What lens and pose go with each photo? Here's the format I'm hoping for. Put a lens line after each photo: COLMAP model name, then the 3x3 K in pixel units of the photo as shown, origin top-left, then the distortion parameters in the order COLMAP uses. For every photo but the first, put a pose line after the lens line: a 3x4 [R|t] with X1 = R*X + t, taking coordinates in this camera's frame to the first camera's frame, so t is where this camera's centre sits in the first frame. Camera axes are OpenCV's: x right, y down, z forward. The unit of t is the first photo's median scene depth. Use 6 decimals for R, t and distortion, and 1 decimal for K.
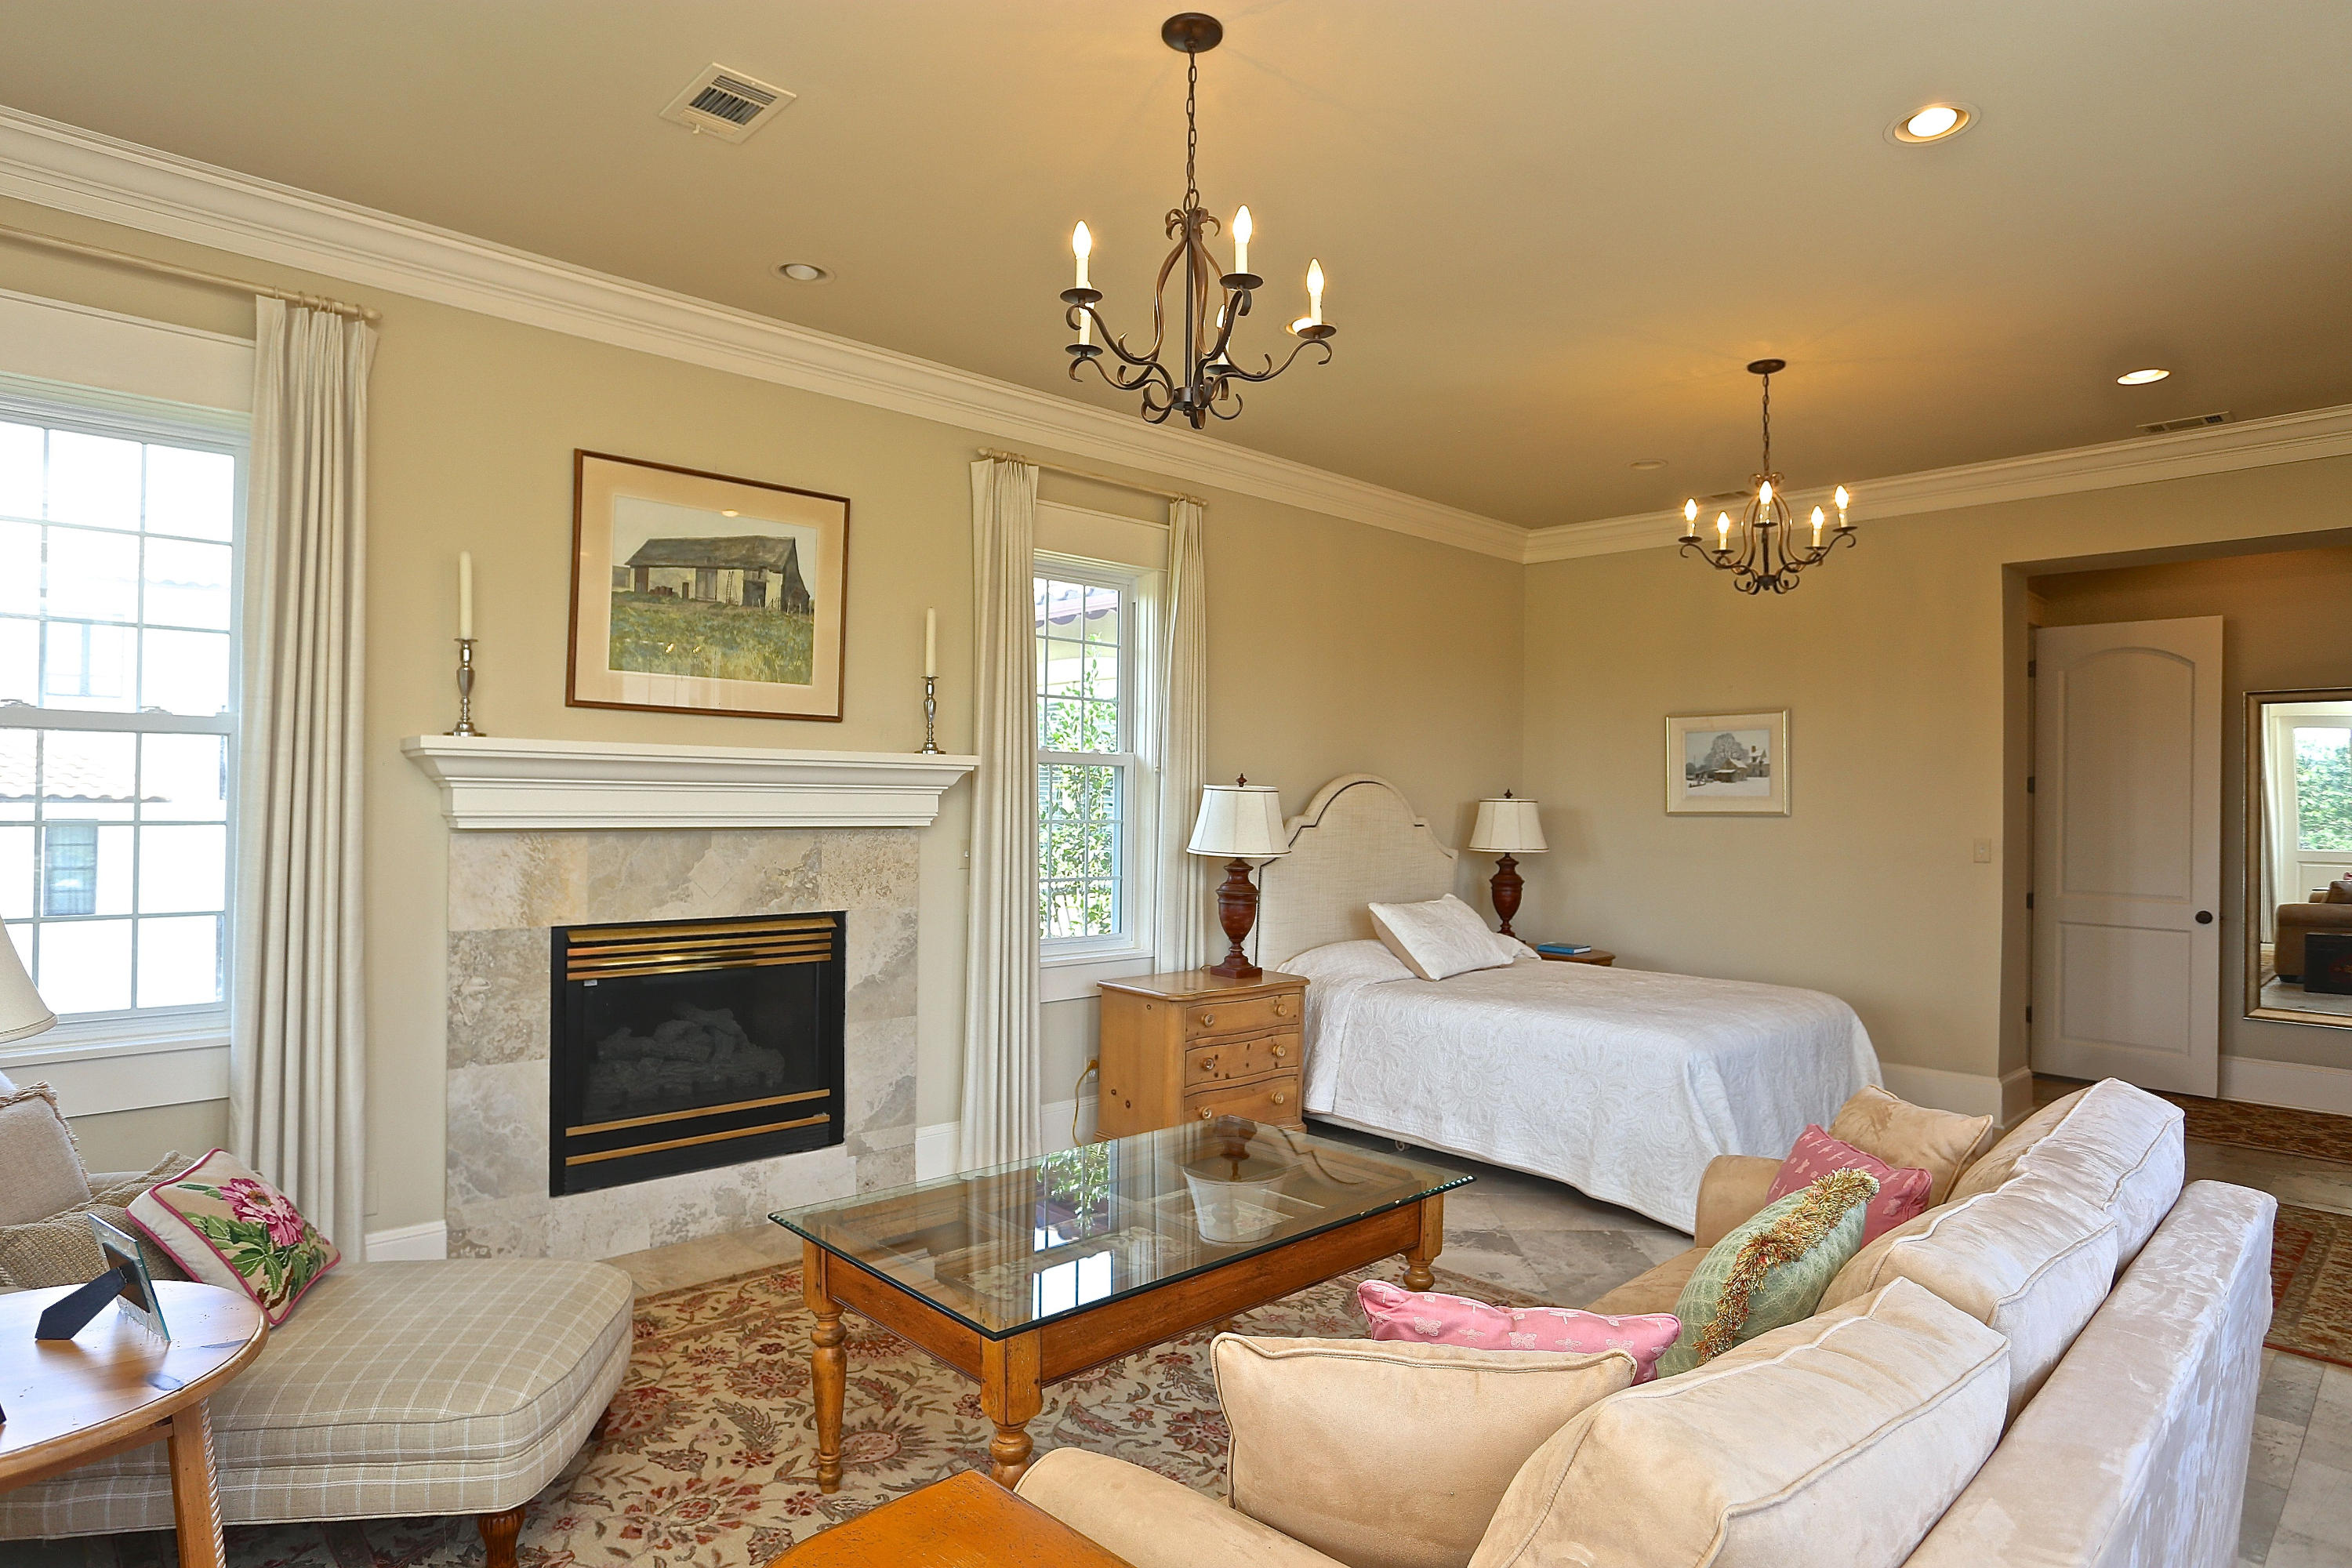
lens RADIAL K [[1239.8, 0, 1175.8], [0, 1239.8, 795.1], [0, 0, 1]] dist [-0.035489, 0.000200]
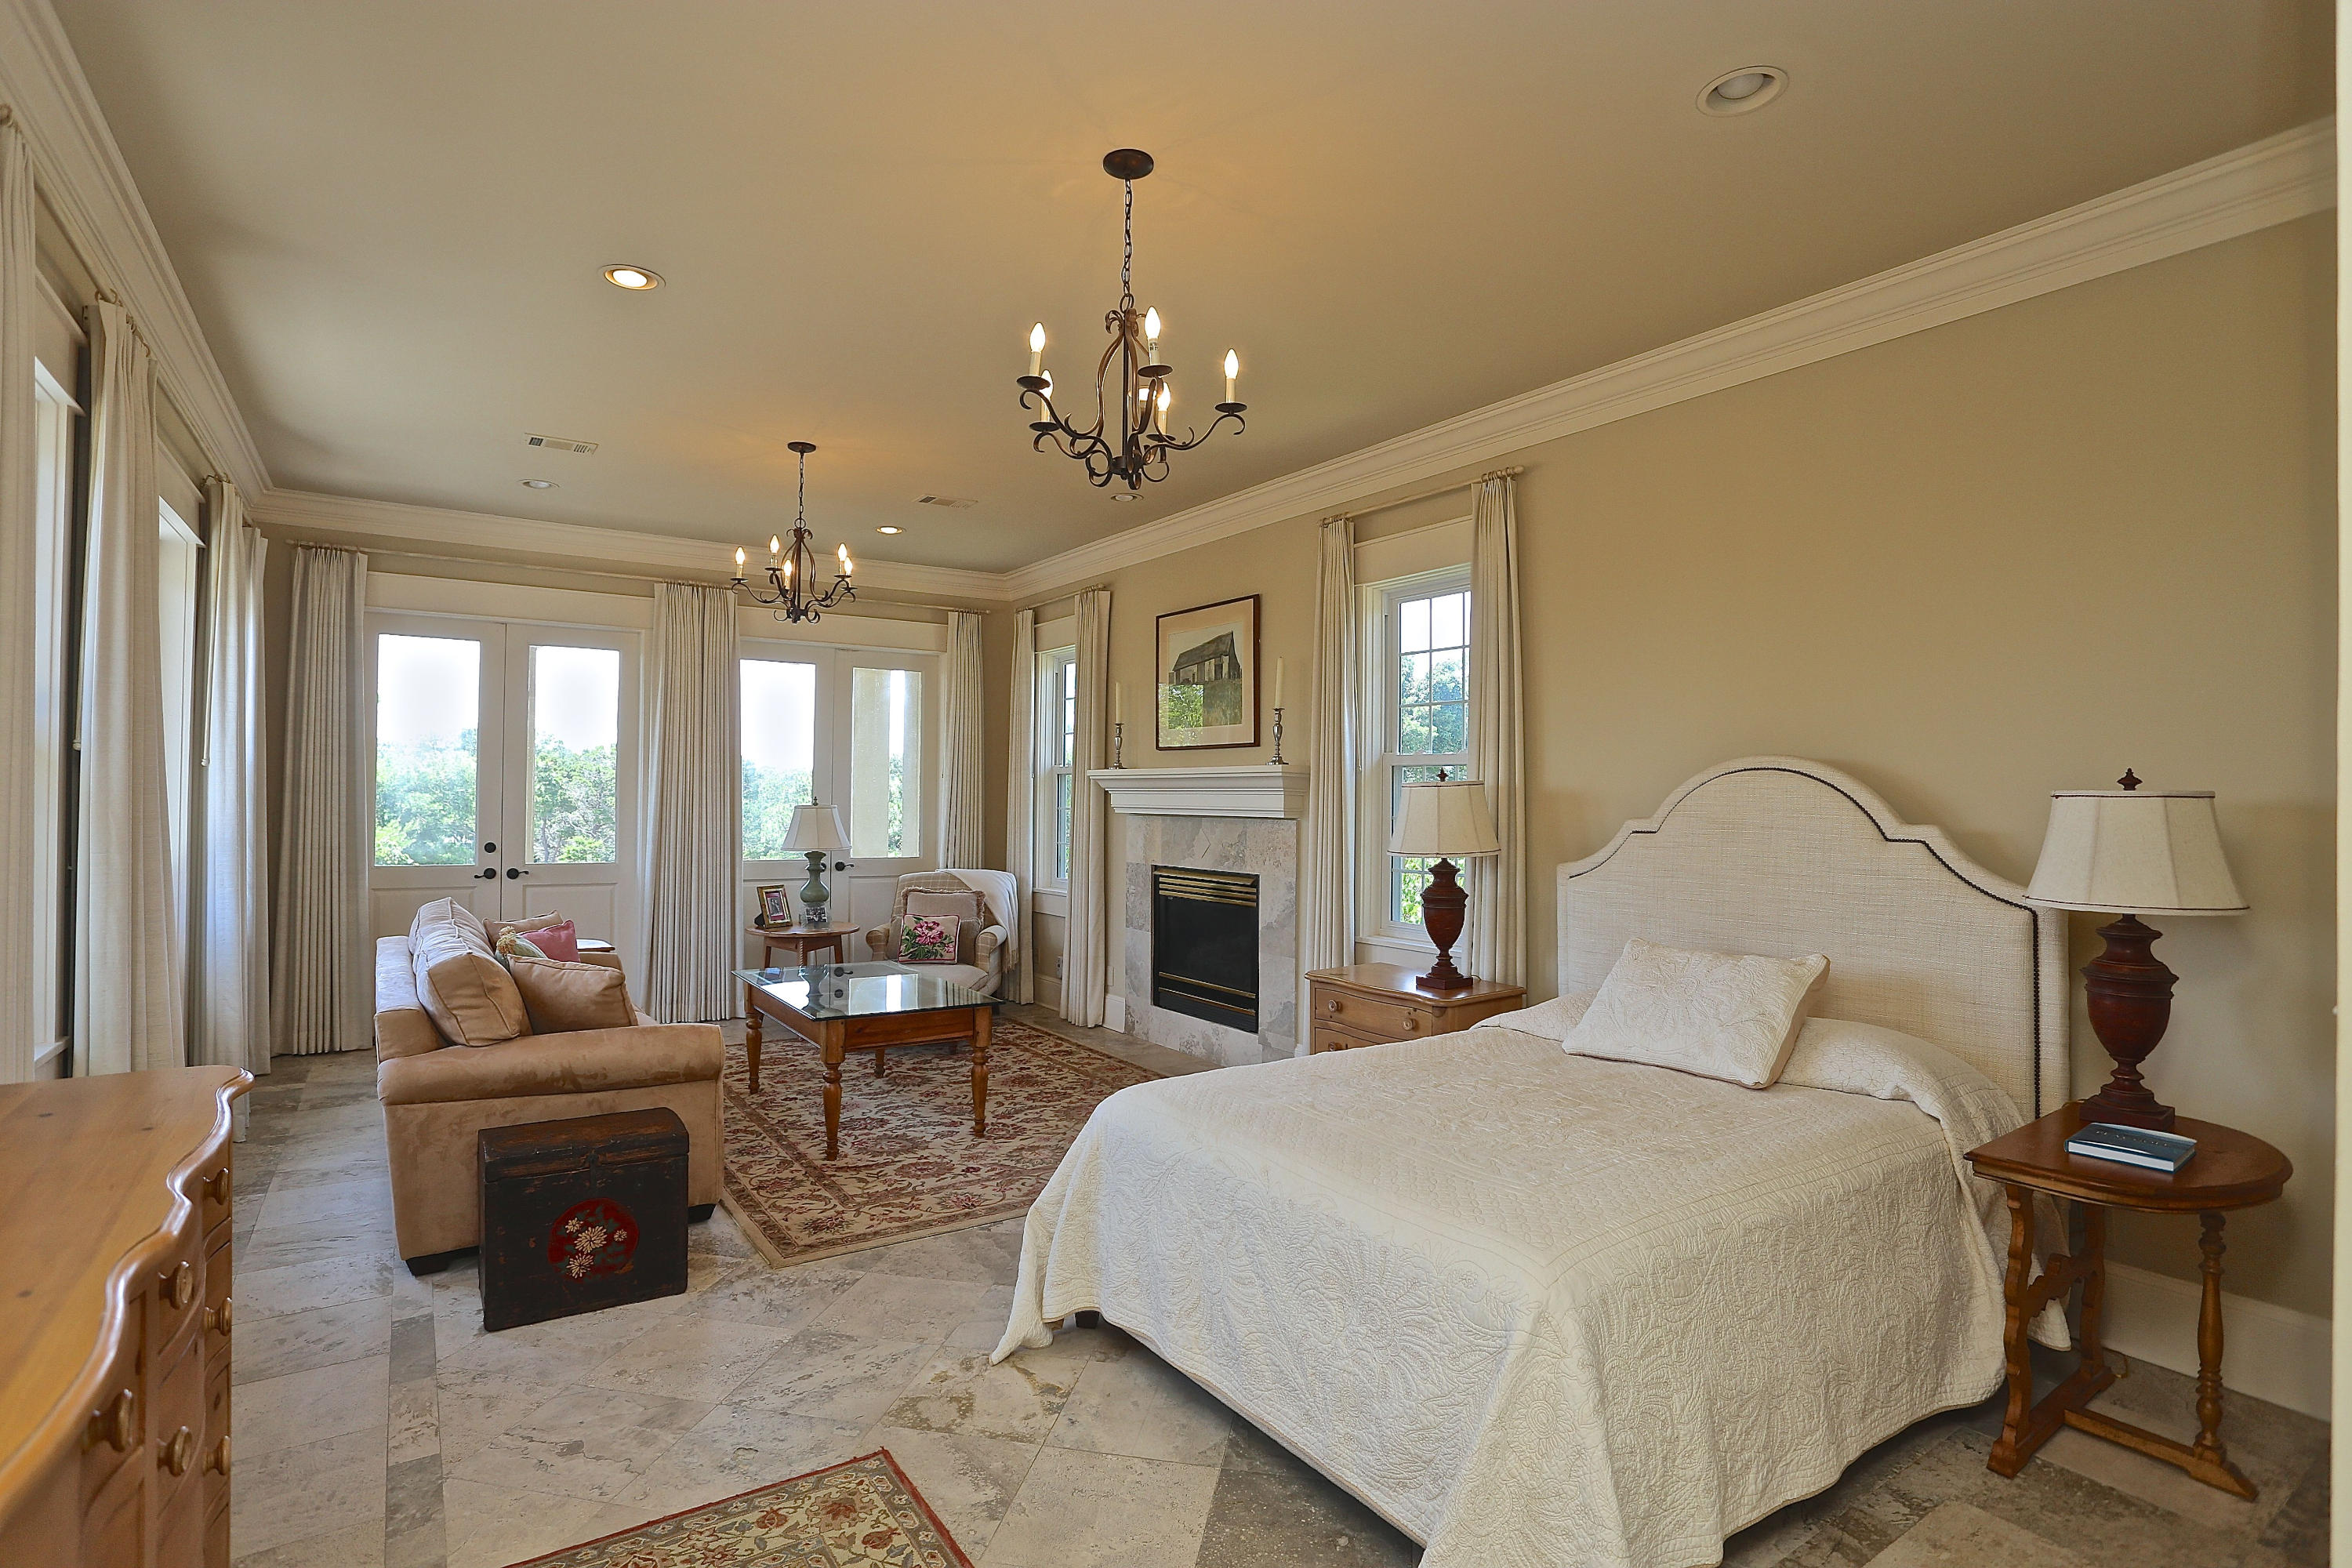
lens RADIAL K [[1155.7, 0, 1152.6], [0, 1155.7, 776.5], [0, 0, 1]] dist [-0.020973, 0.000923]
pose [[-0.140245, -0.025765, -0.989781, 1.152491], [-0.000738, 0.999664, -0.025918, 0.013426], [0.990117, -0.002904, -0.140217, 1.109464]]
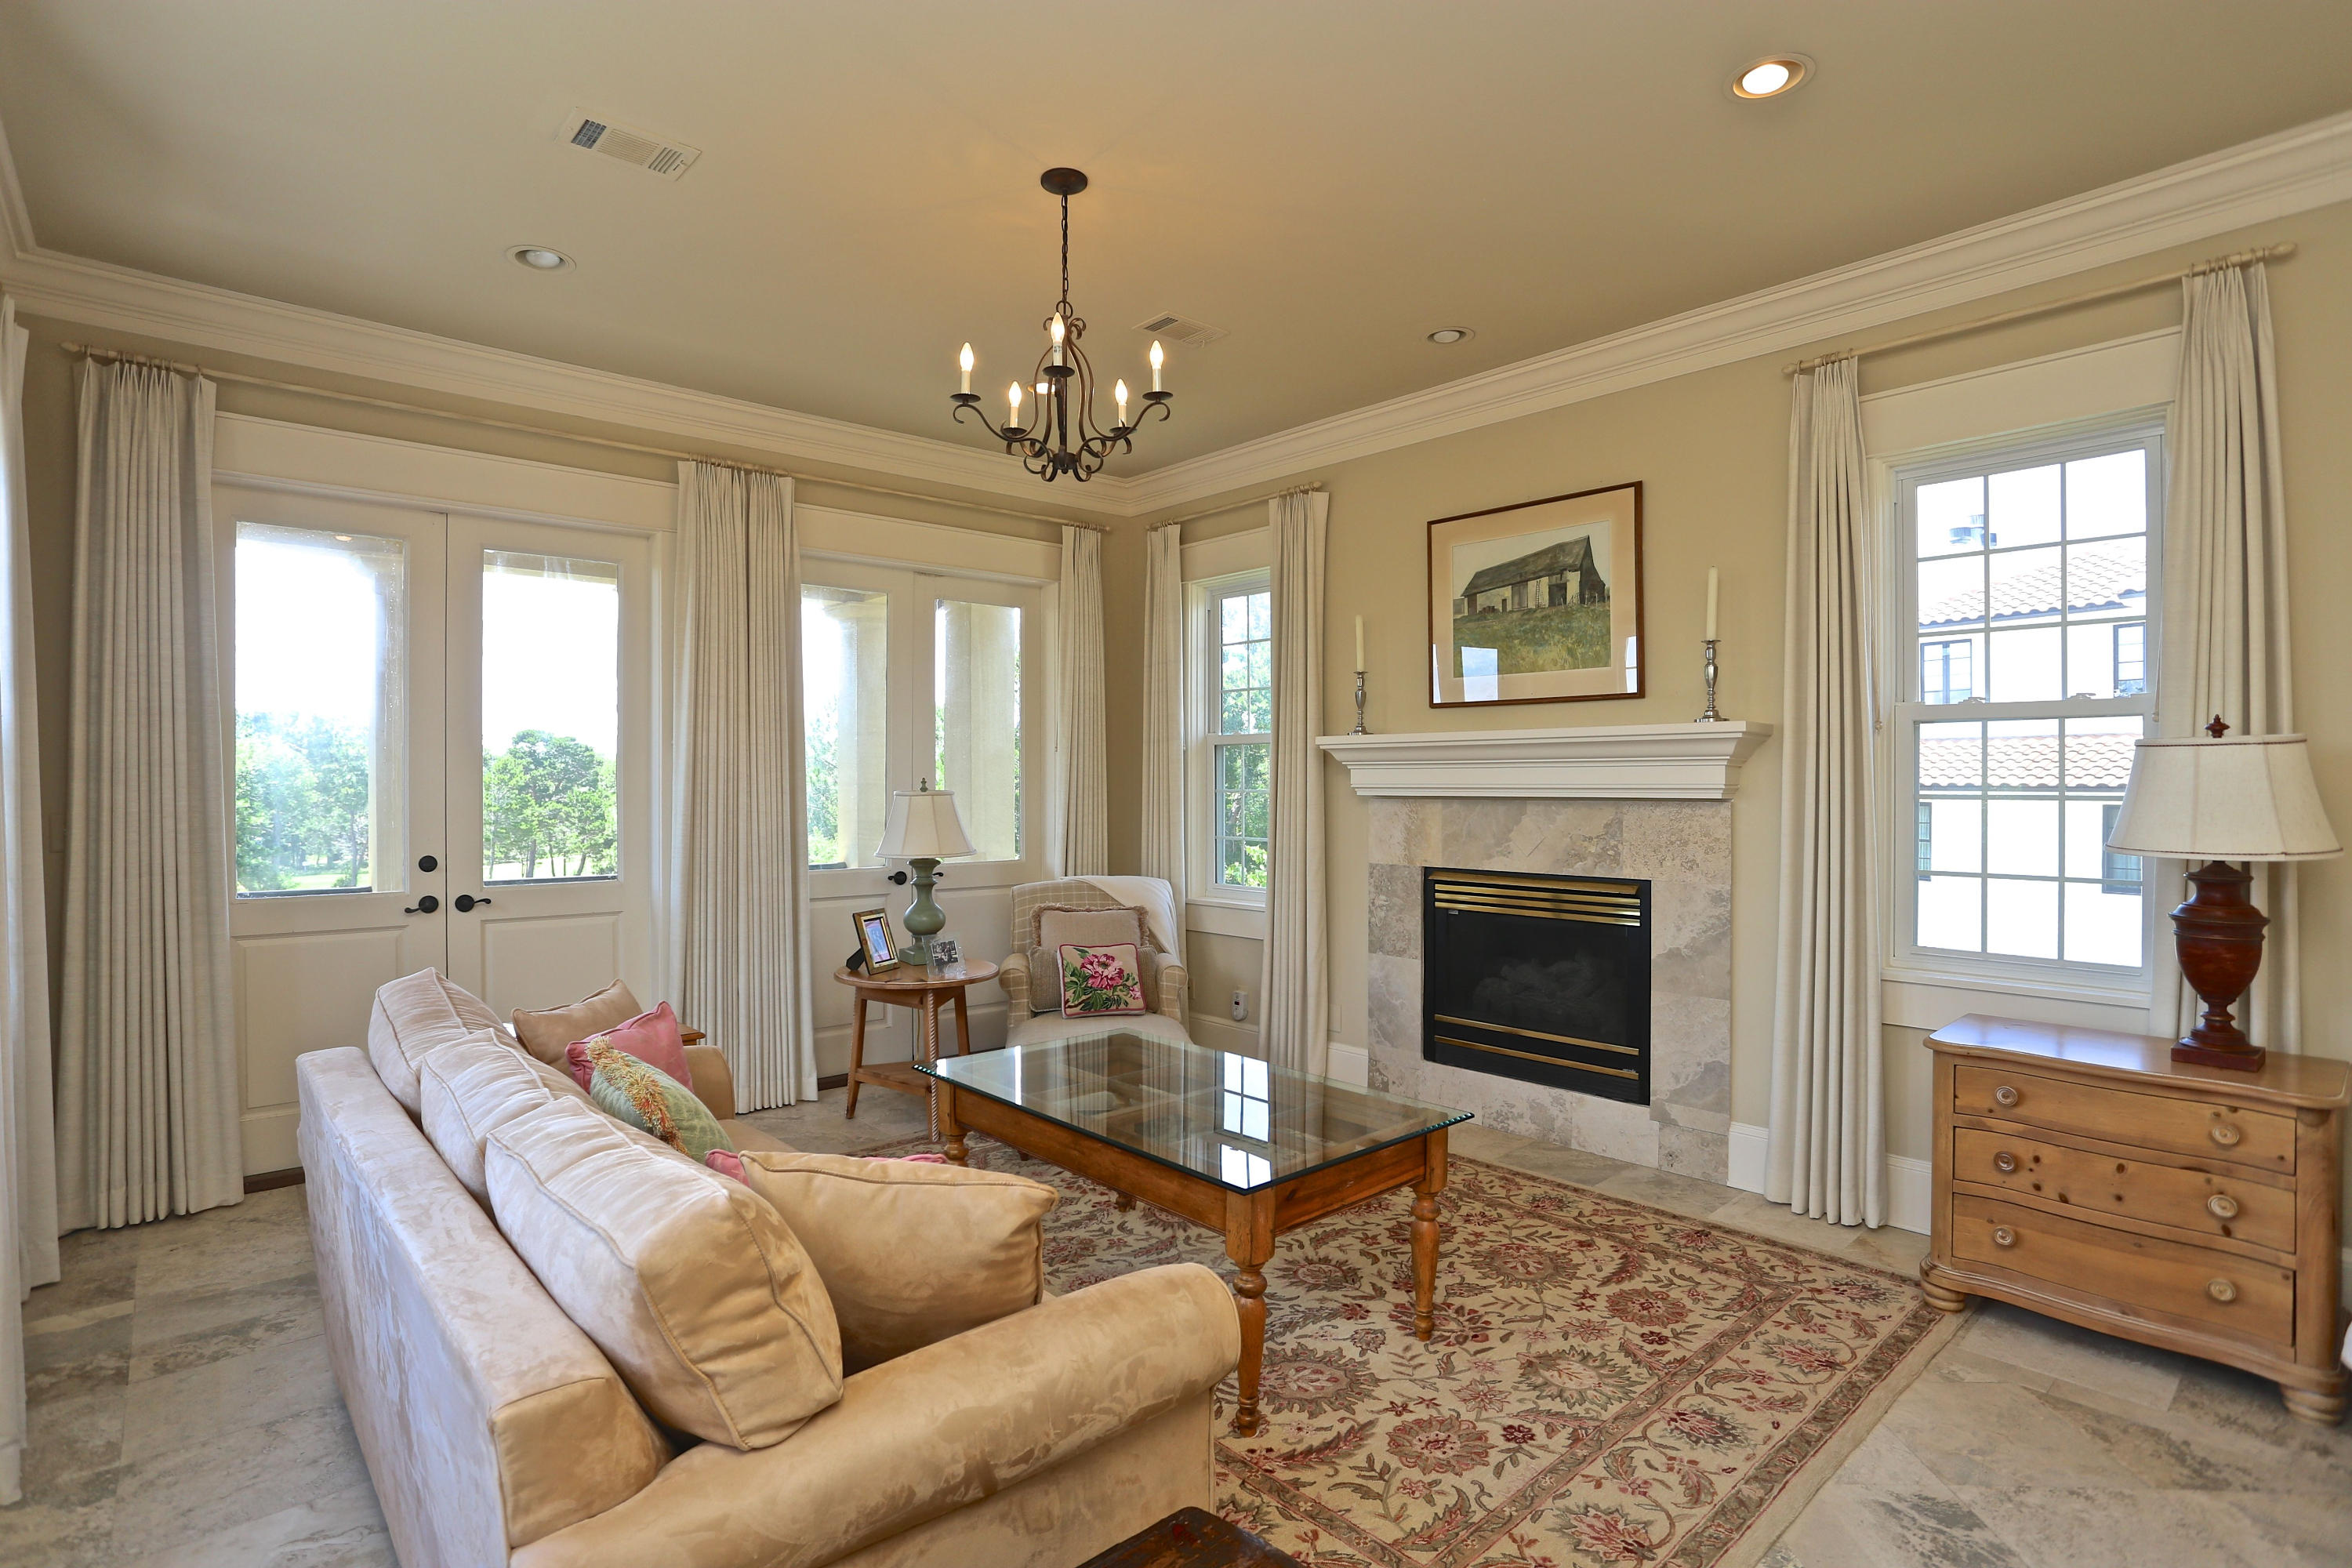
lens RADIAL K [[1136.2, 0, 1166.1], [0, 1136.2, 778.9], [0, 0, 1]] dist [-0.048434, 0.017377]
pose [[0.013615, -0.008893, -0.999868, 0.692302], [0.012240, 0.999887, -0.008727, 0.012950], [0.999832, -0.012119, 0.013722, 0.609414]]
